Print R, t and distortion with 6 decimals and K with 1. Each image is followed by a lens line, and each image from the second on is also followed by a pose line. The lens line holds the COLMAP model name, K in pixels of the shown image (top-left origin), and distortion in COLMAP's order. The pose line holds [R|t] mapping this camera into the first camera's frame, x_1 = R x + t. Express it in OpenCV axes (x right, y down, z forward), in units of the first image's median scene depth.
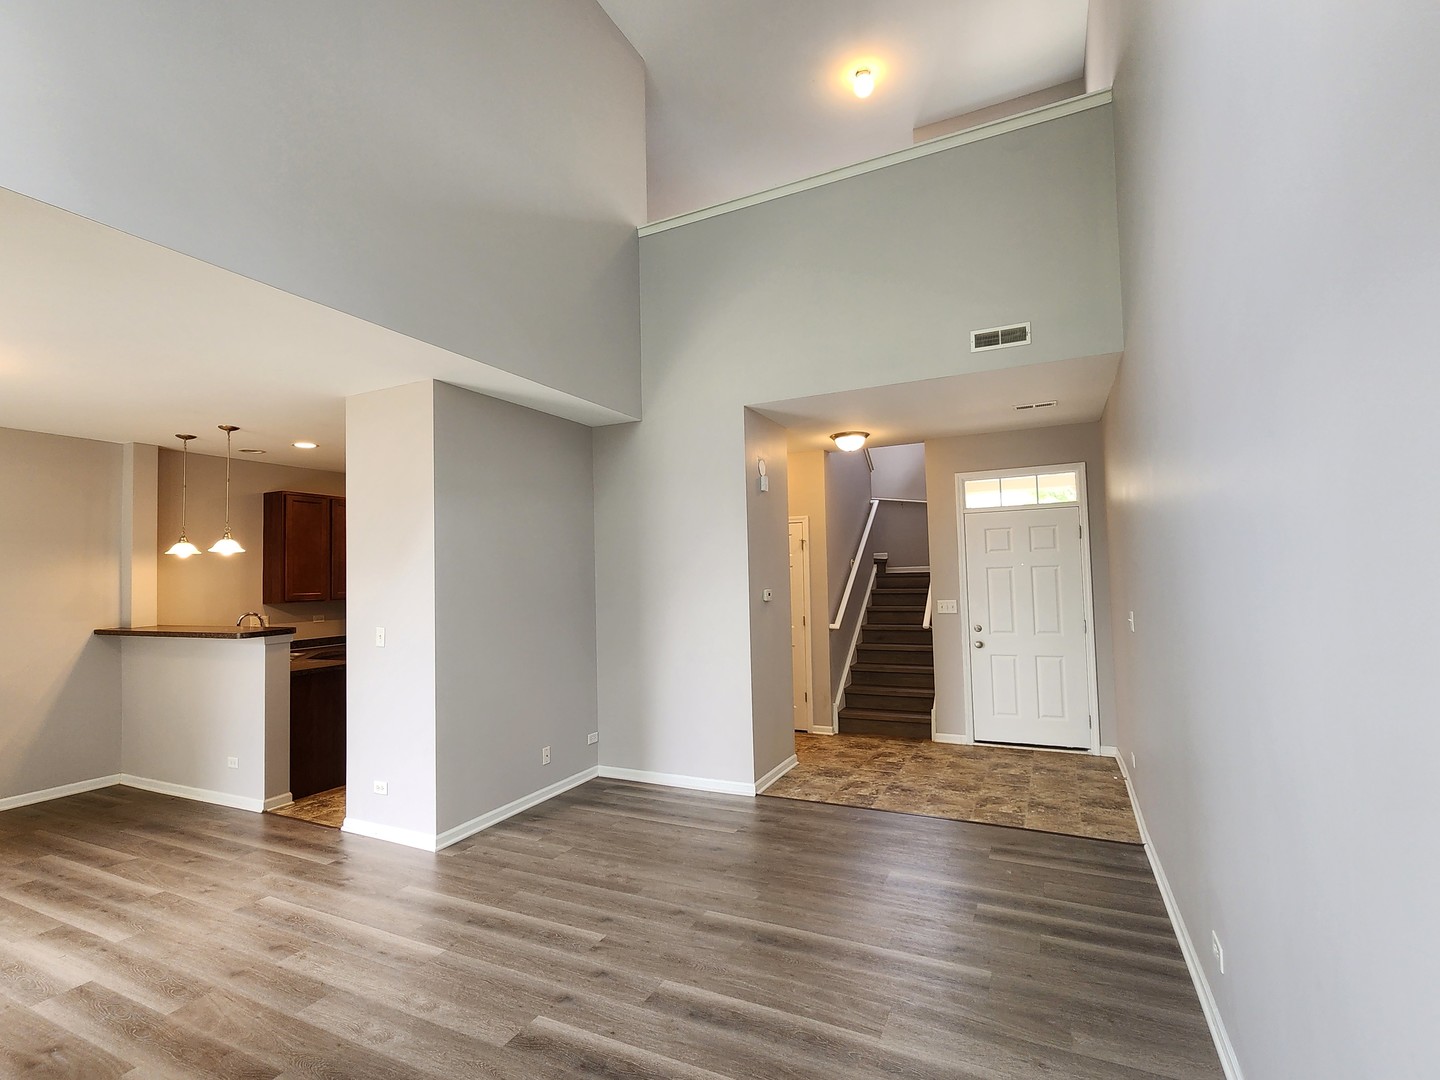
lens RADIAL K [[686.7, 0, 726.6], [0, 686.7, 547.2], [0, 0, 1]] dist [-0.004287, 0.004806]
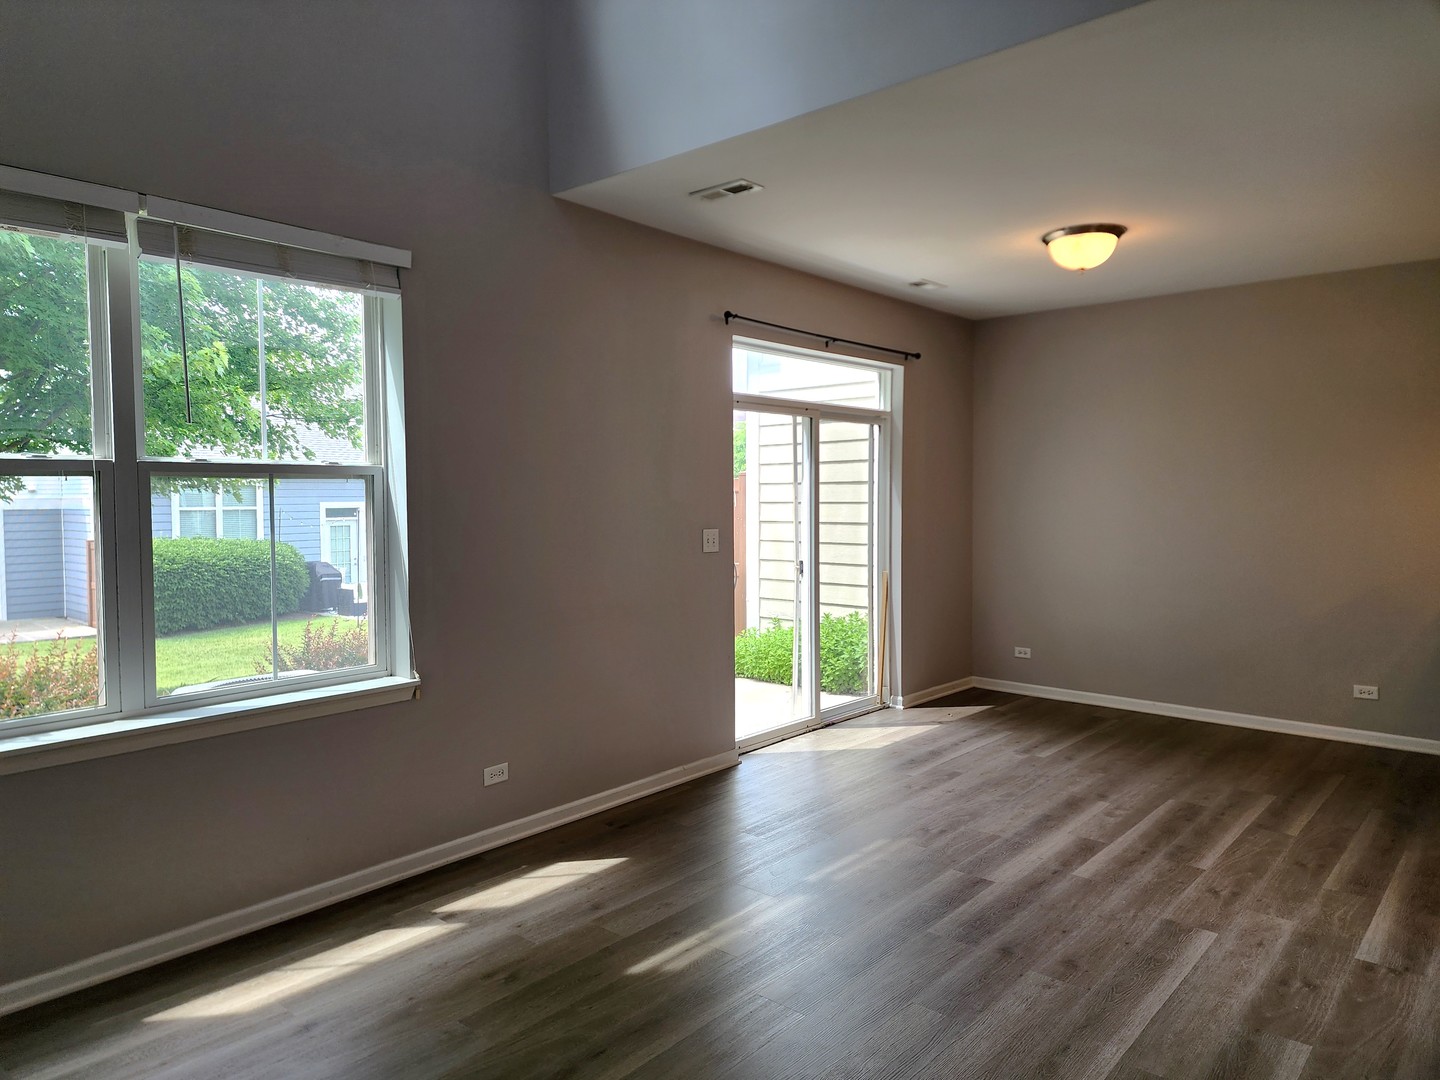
lens RADIAL K [[968.5, 0, 716.6], [0, 968.5, 534.9], [0, 0, 1]] dist [0.084828, -0.076624]
pose [[-0.262868, 0.065036, -0.962637, 0.327343], [0.048797, 0.997345, 0.054056, 0.040655], [0.963597, -0.032764, -0.265344, 0.715297]]
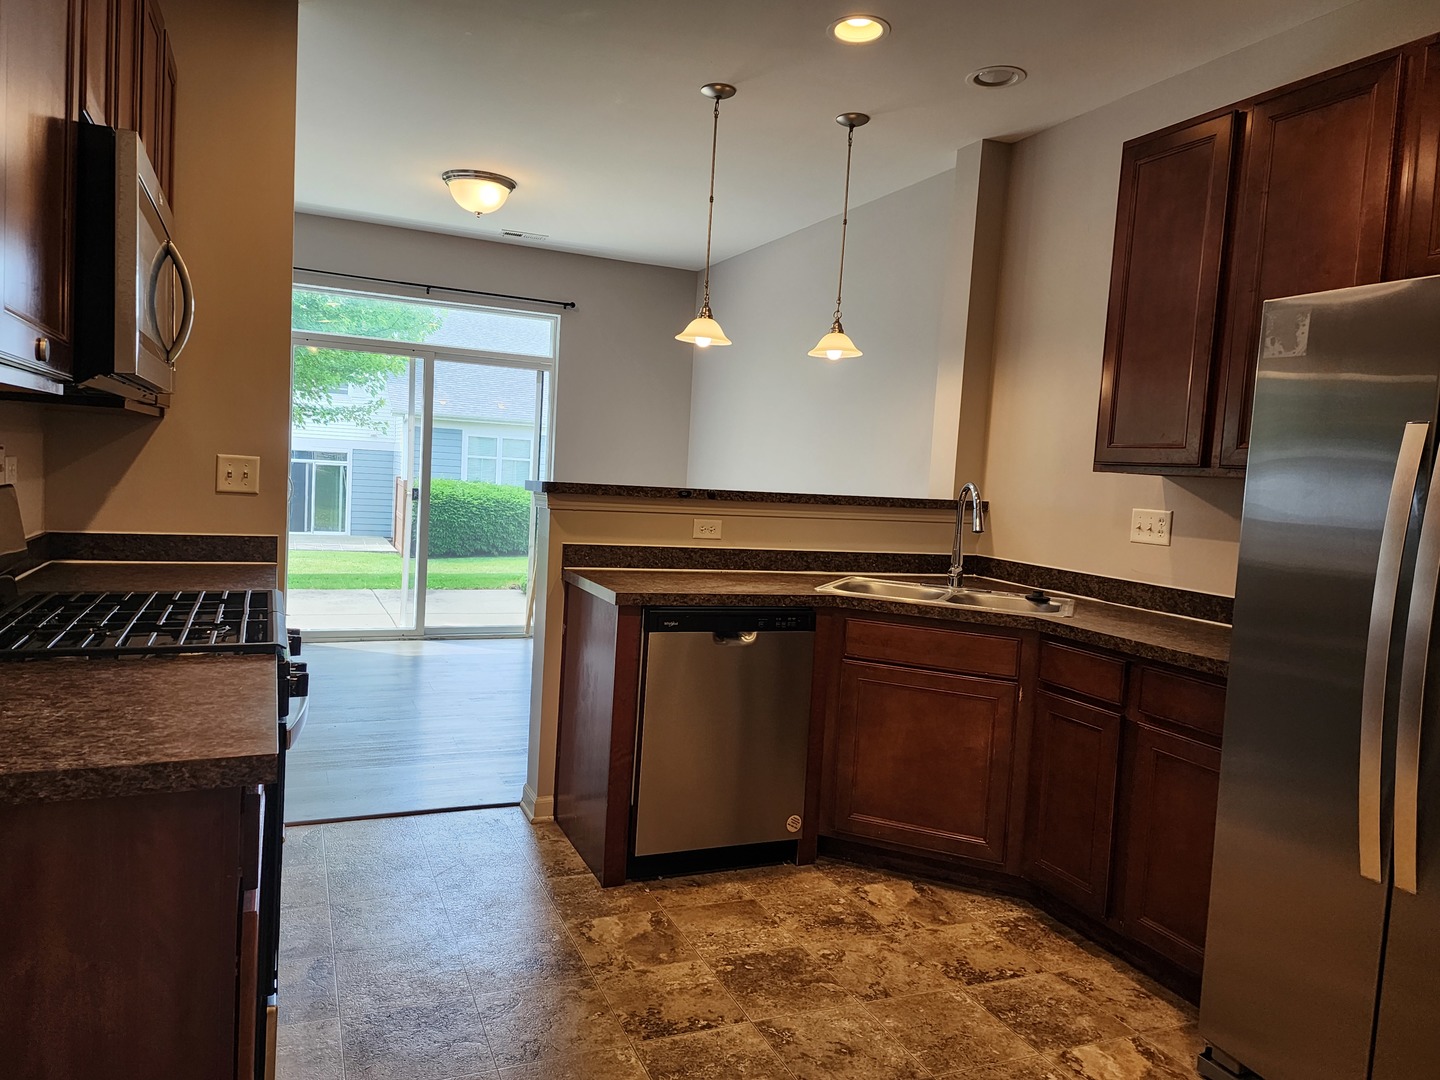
lens RADIAL K [[968.5, 0, 716.6], [0, 968.5, 534.9], [0, 0, 1]] dist [0.084828, -0.076624]
pose [[-0.637433, 0.043036, -0.769303, -0.205219], [-0.009615, 0.997917, 0.063792, 0.139942], [0.770445, 0.048060, -0.635692, 1.965136]]
